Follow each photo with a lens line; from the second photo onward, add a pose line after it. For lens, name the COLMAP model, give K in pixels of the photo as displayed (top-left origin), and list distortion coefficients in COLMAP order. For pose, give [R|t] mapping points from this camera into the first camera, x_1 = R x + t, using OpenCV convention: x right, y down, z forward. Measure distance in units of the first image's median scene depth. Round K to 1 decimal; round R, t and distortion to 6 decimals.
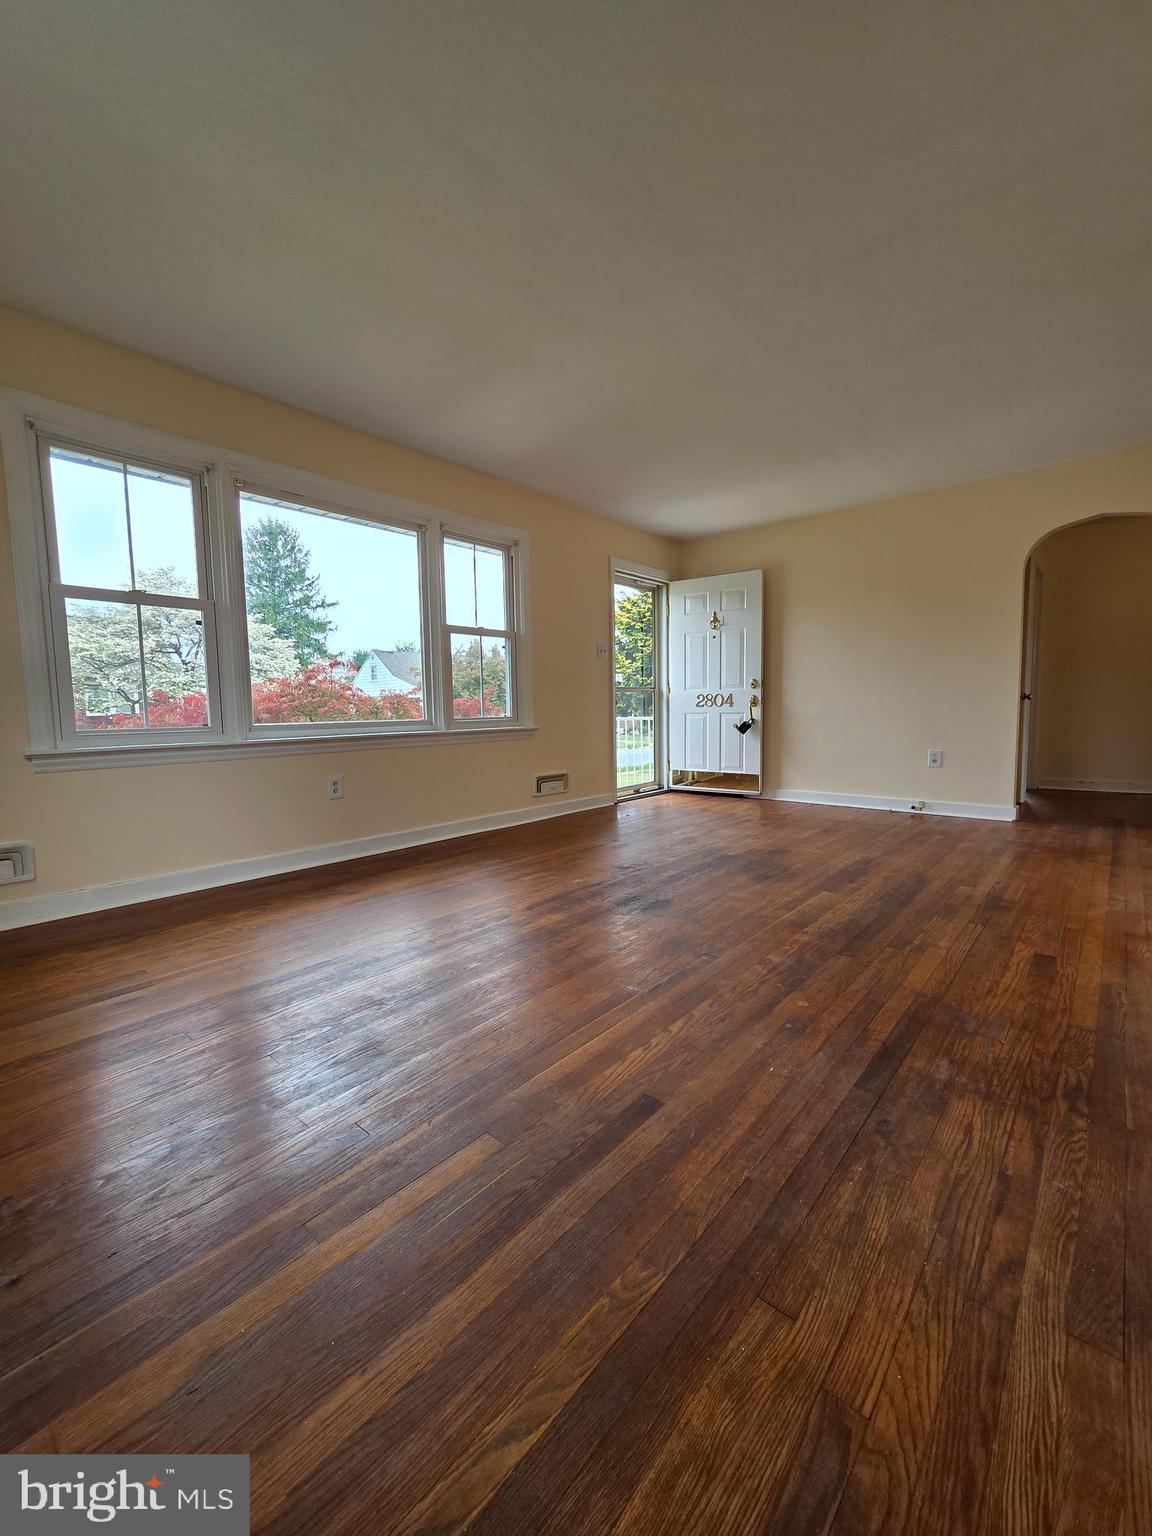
lens RADIAL K [[626.6, 0, 573.2], [0, 626.6, 760.9], [0, 0, 1]] dist [0.000427, -0.001475]
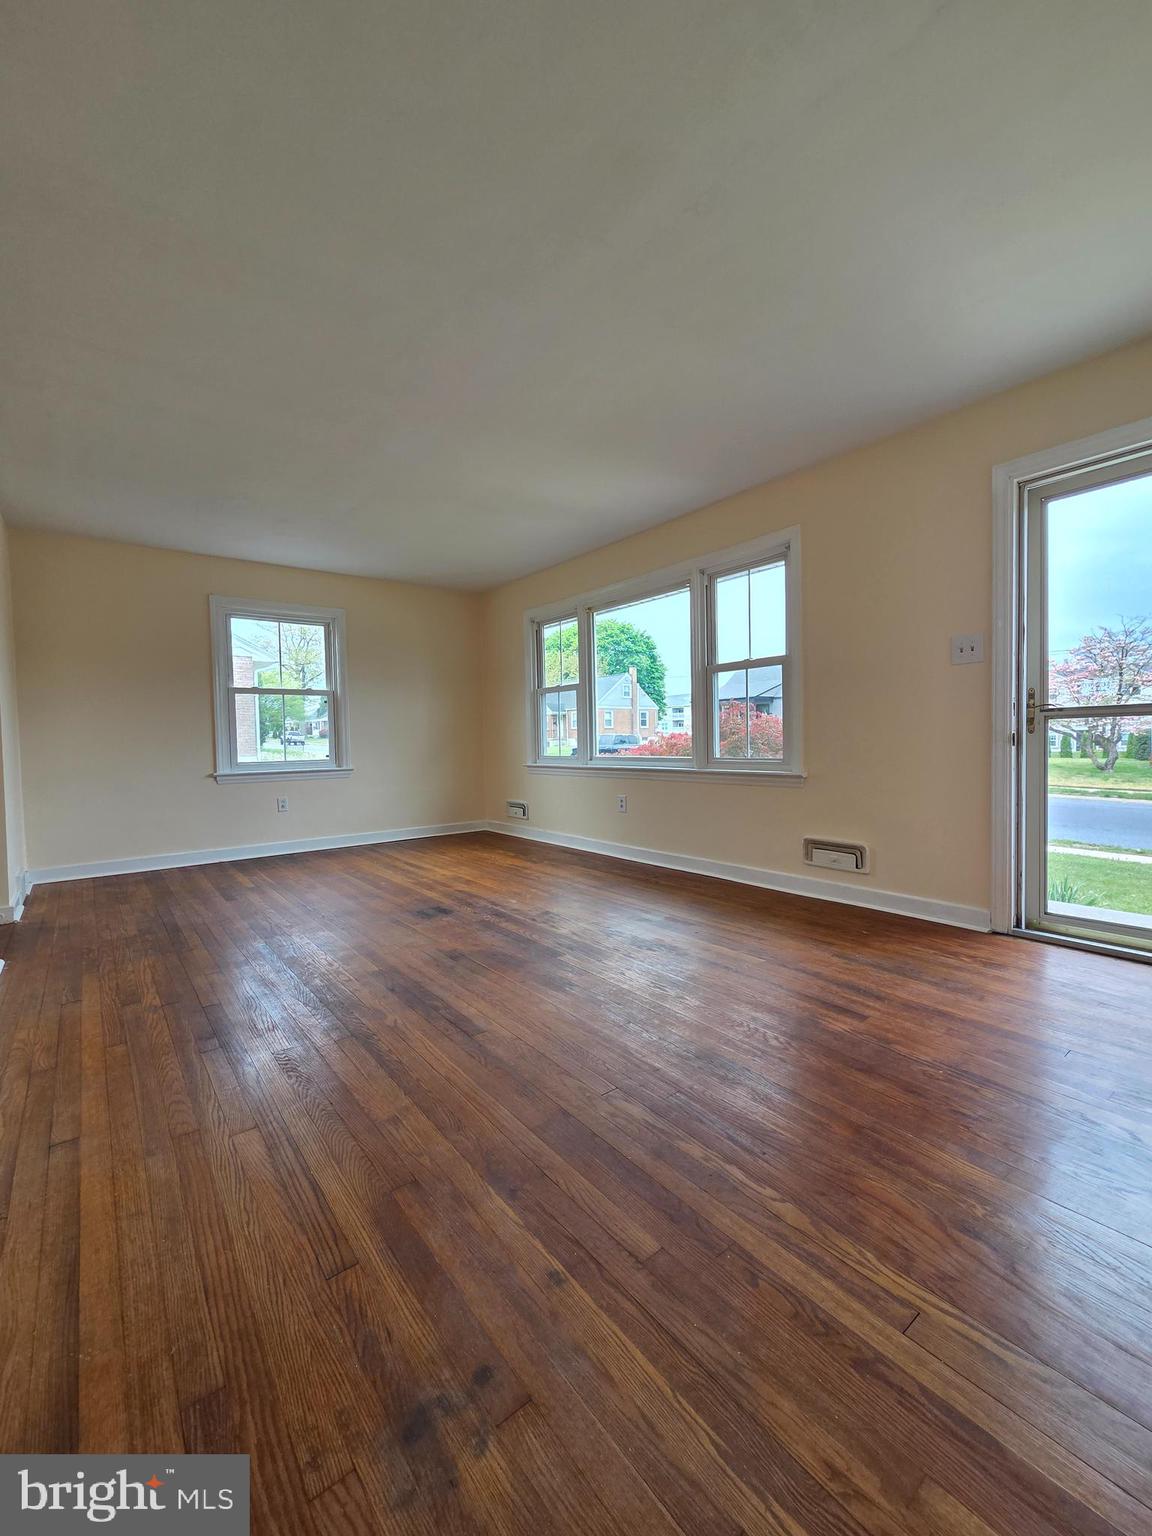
lens RADIAL K [[626.6, 0, 578.4], [0, 626.6, 768.4], [0, 0, 1]] dist [0.000427, -0.001475]
pose [[-0.180674, 0.065854, -0.981336, 0.966505], [-0.057961, 0.995309, 0.077463, -0.134929], [0.981834, 0.070874, -0.176009, 1.123448]]
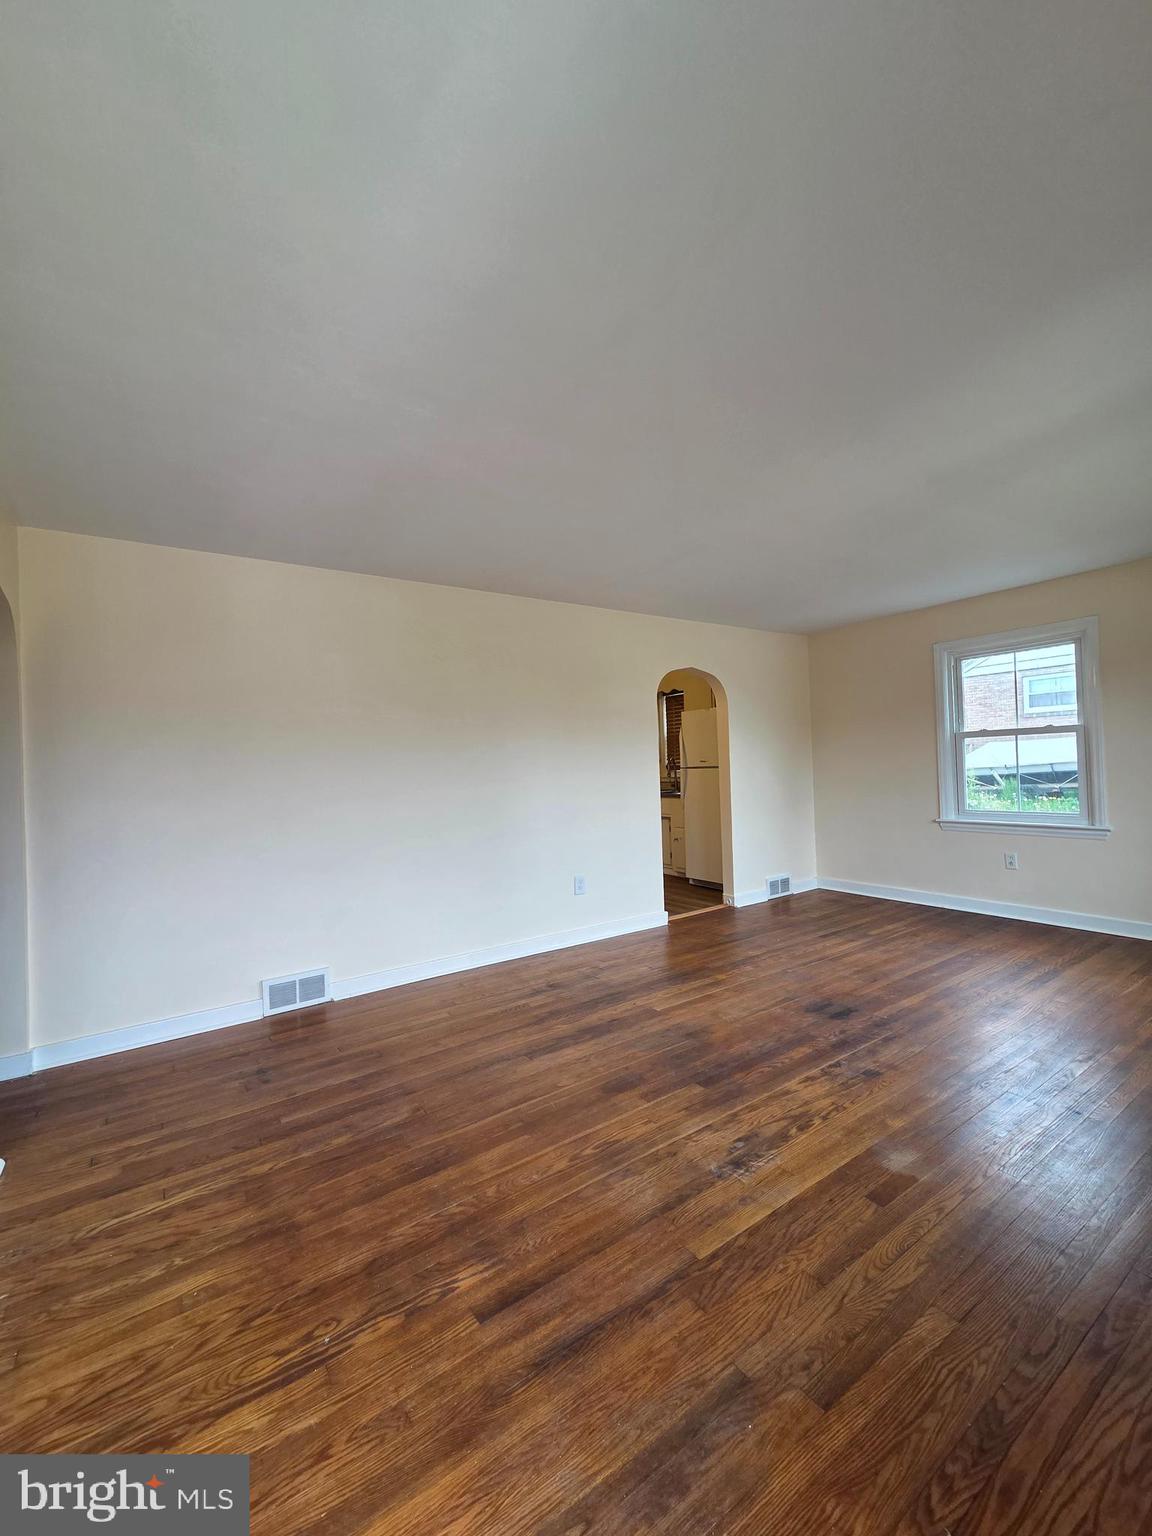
lens RADIAL K [[626.6, 0, 574.5], [0, 626.6, 770.5], [0, 0, 1]] dist [0.000427, -0.001475]
pose [[-0.968244, 0.047823, 0.245391, 0.197245], [0.070174, 0.994062, 0.083160, -0.251274], [-0.239957, 0.097739, -0.965851, 1.632154]]
